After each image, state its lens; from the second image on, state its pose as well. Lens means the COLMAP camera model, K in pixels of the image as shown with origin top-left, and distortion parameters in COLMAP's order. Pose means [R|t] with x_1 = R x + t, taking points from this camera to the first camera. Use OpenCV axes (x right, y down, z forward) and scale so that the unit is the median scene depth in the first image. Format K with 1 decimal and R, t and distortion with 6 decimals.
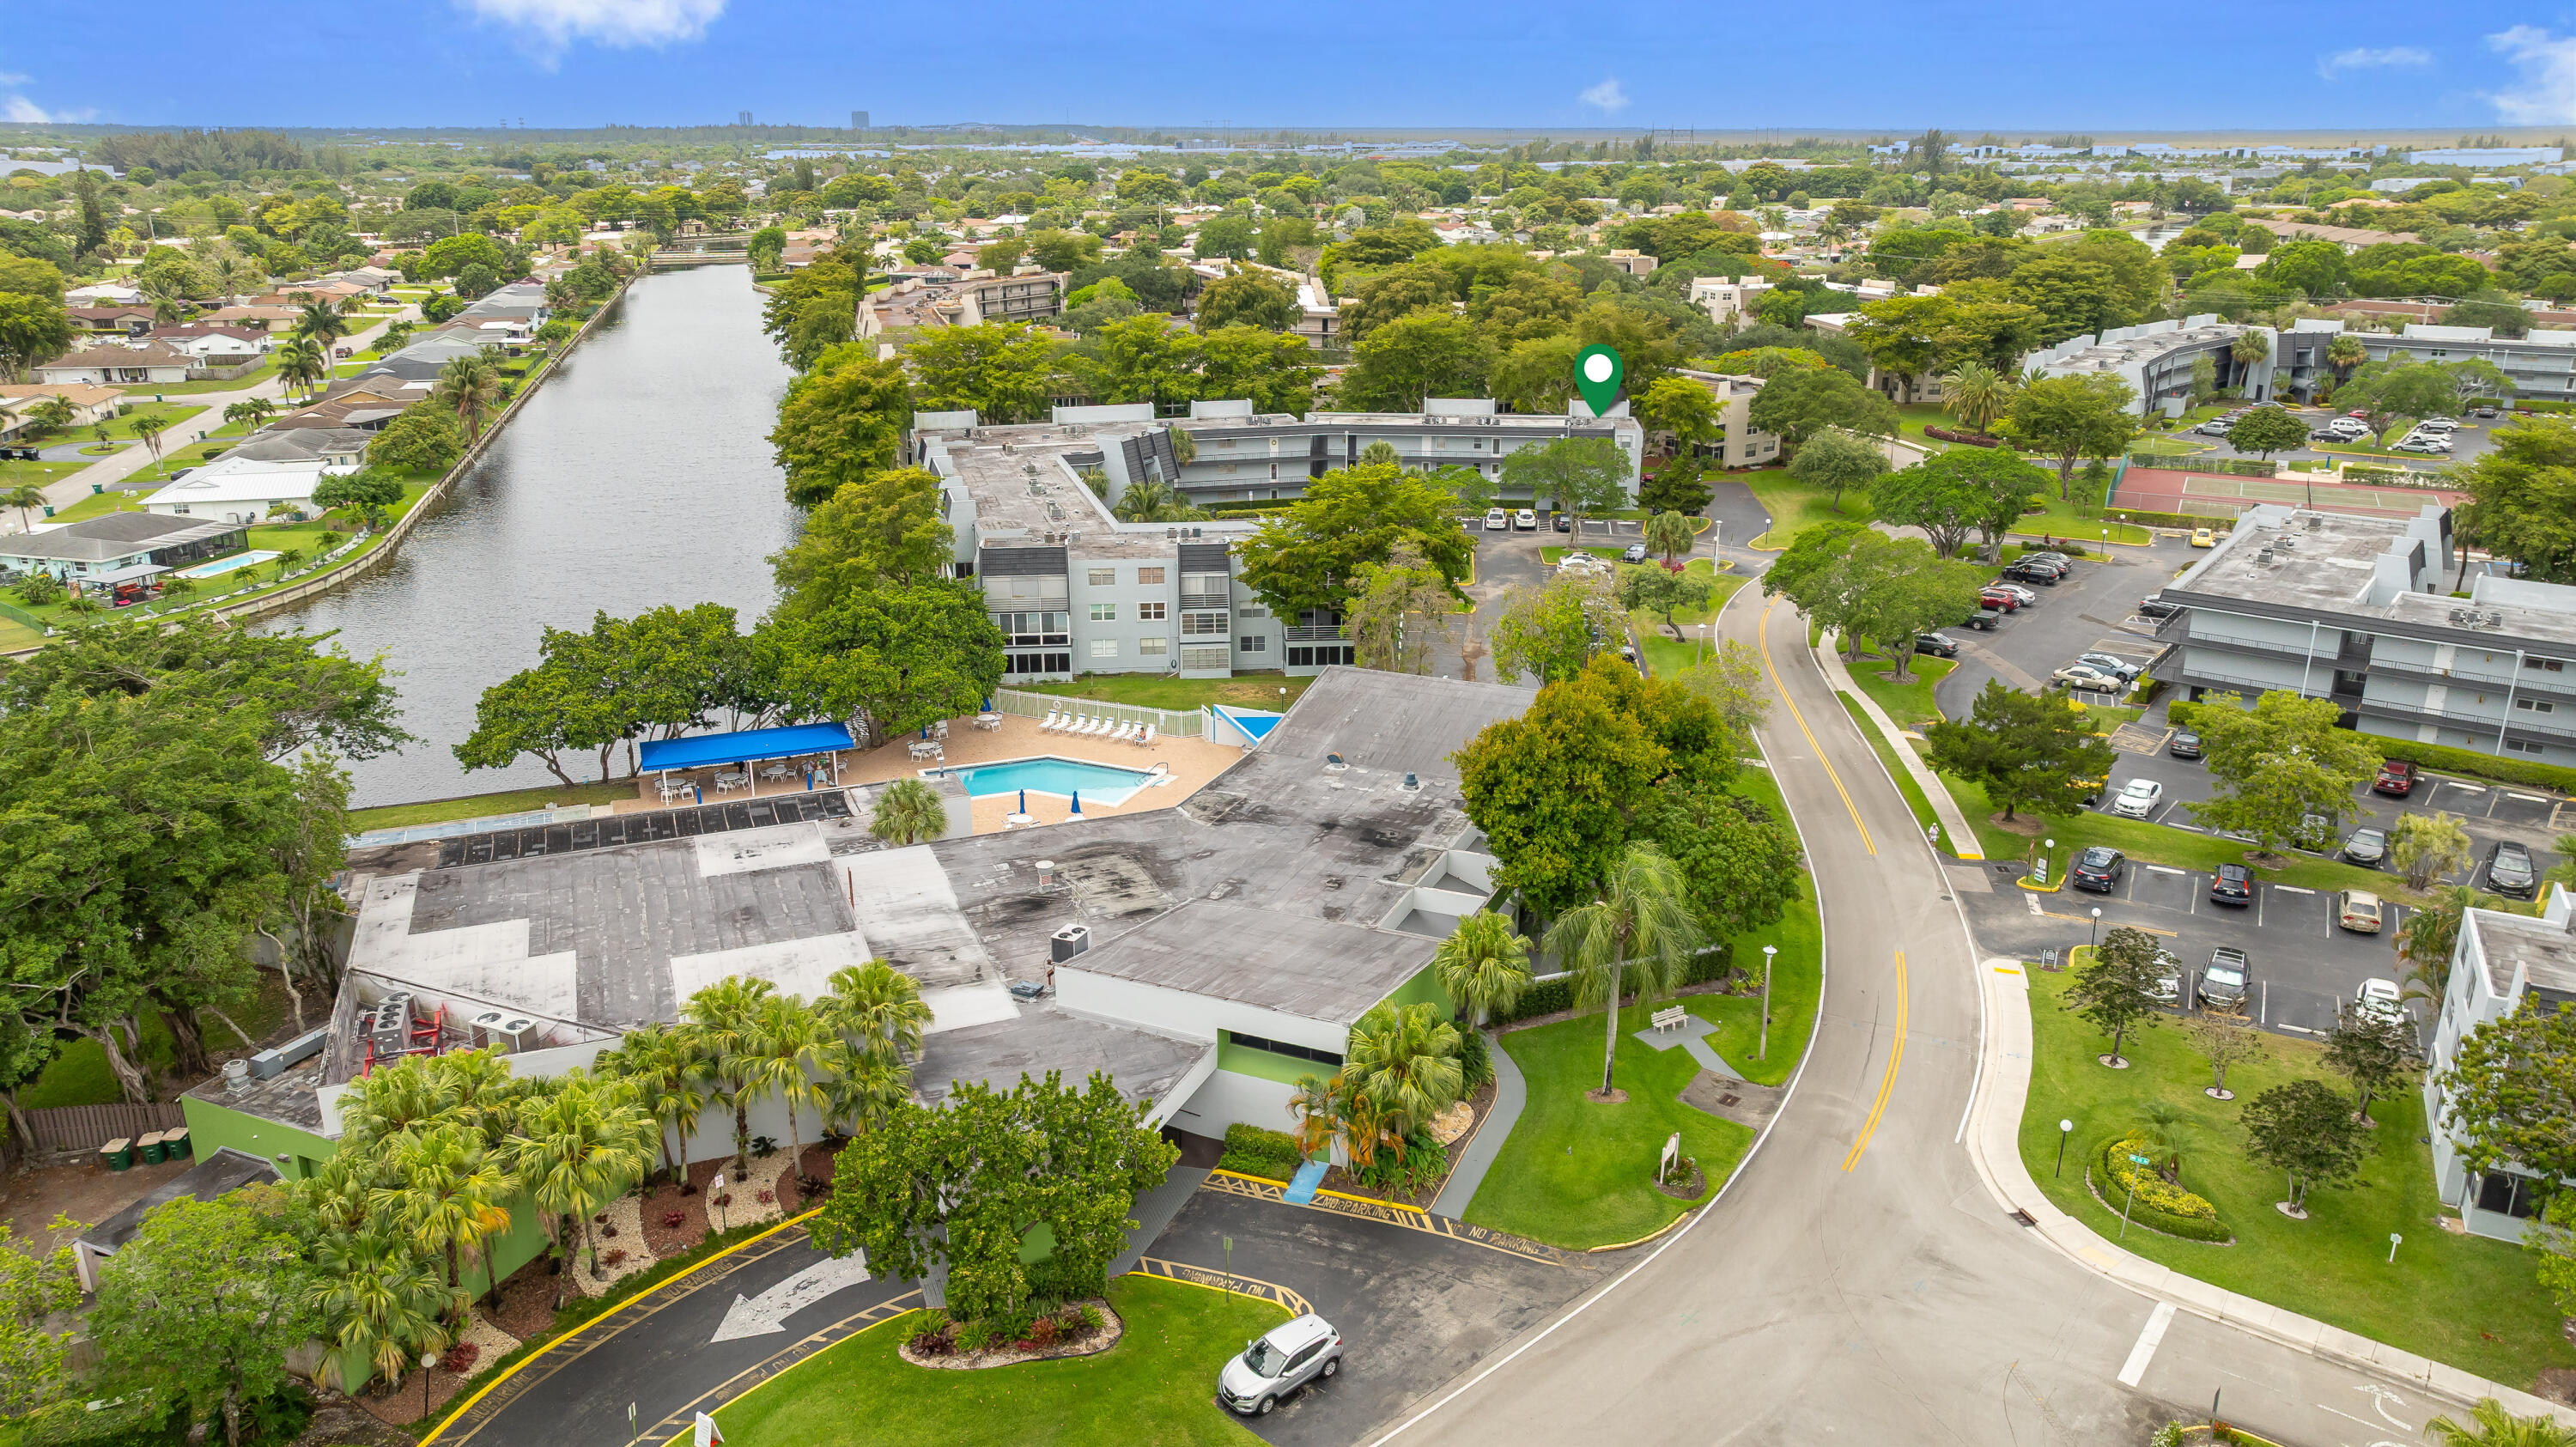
lens RADIAL K [[1806.5, 0, 1290.5], [0, 1806.5, 740.0], [0, 0, 1]] dist [-0.023962, 0.029439]
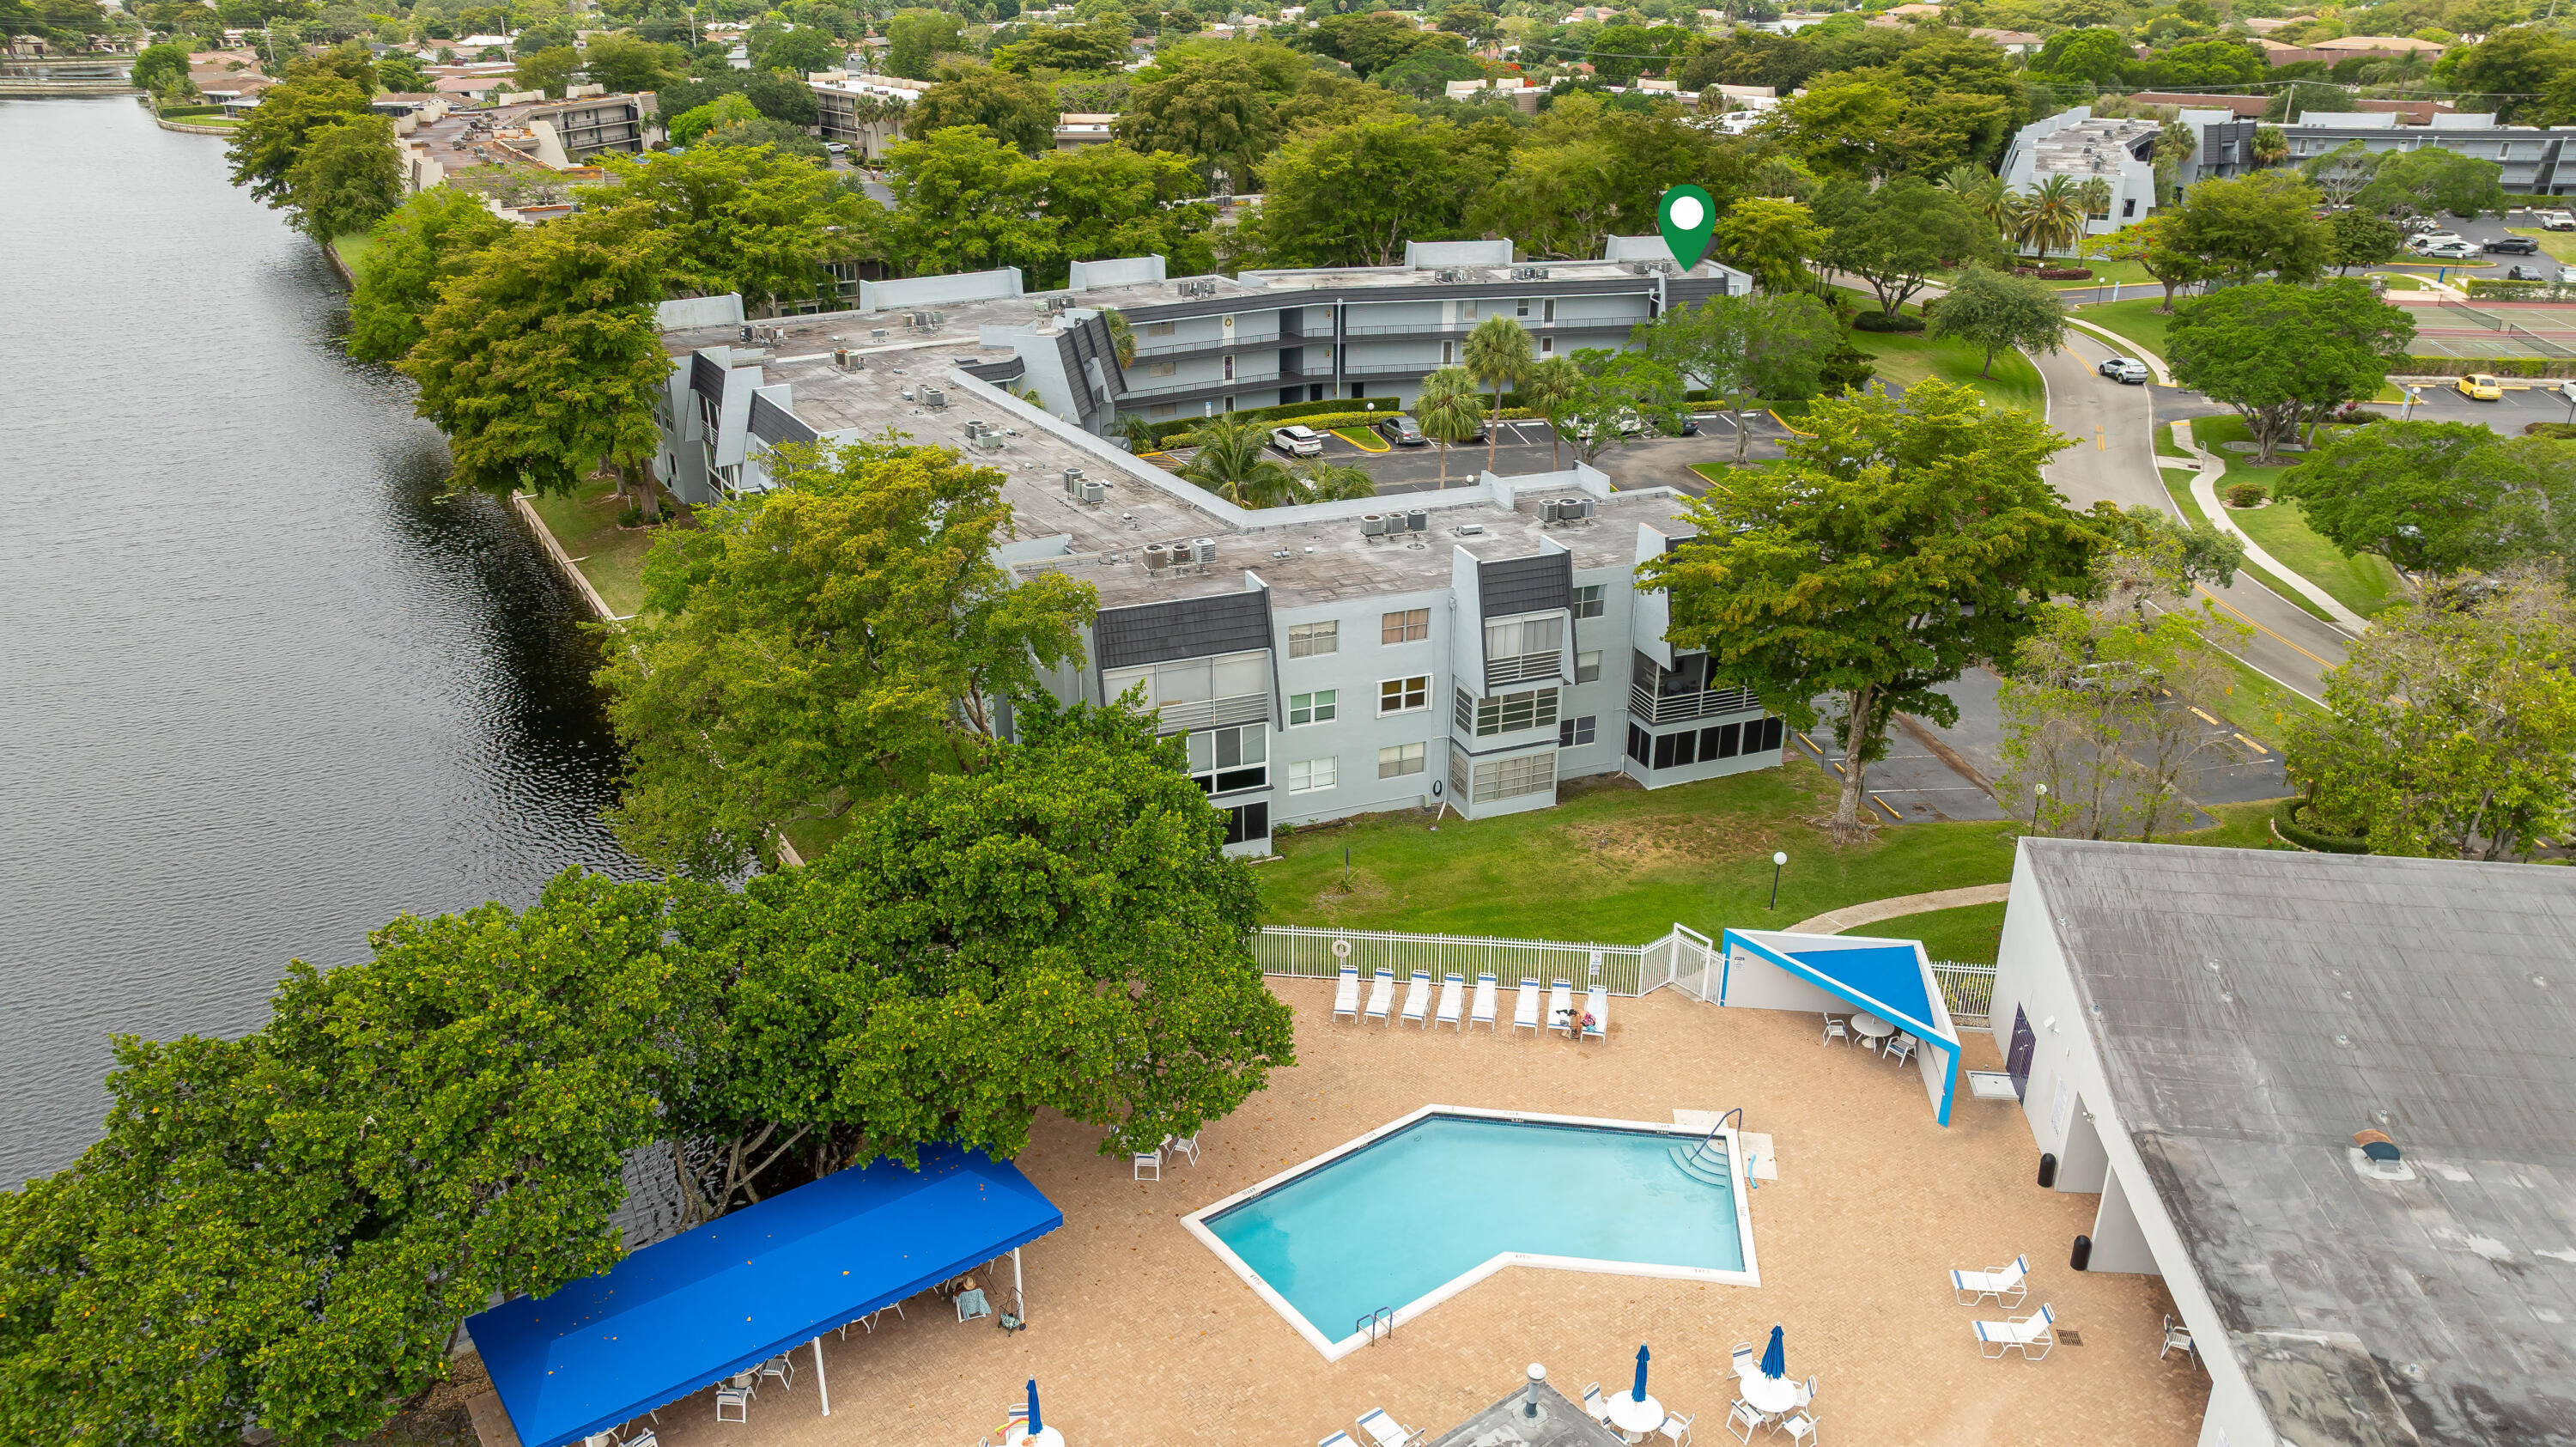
lens RADIAL K [[1806.5, 0, 1290.5], [0, 1806.5, 740.0], [0, 0, 1]] dist [-0.023962, 0.029439]
pose [[0.961145, -0.110224, 0.253083, -0.165677], [0.088412, 0.991444, 0.096032, -0.077156], [-0.261503, -0.069925, 0.962667, 0.366660]]
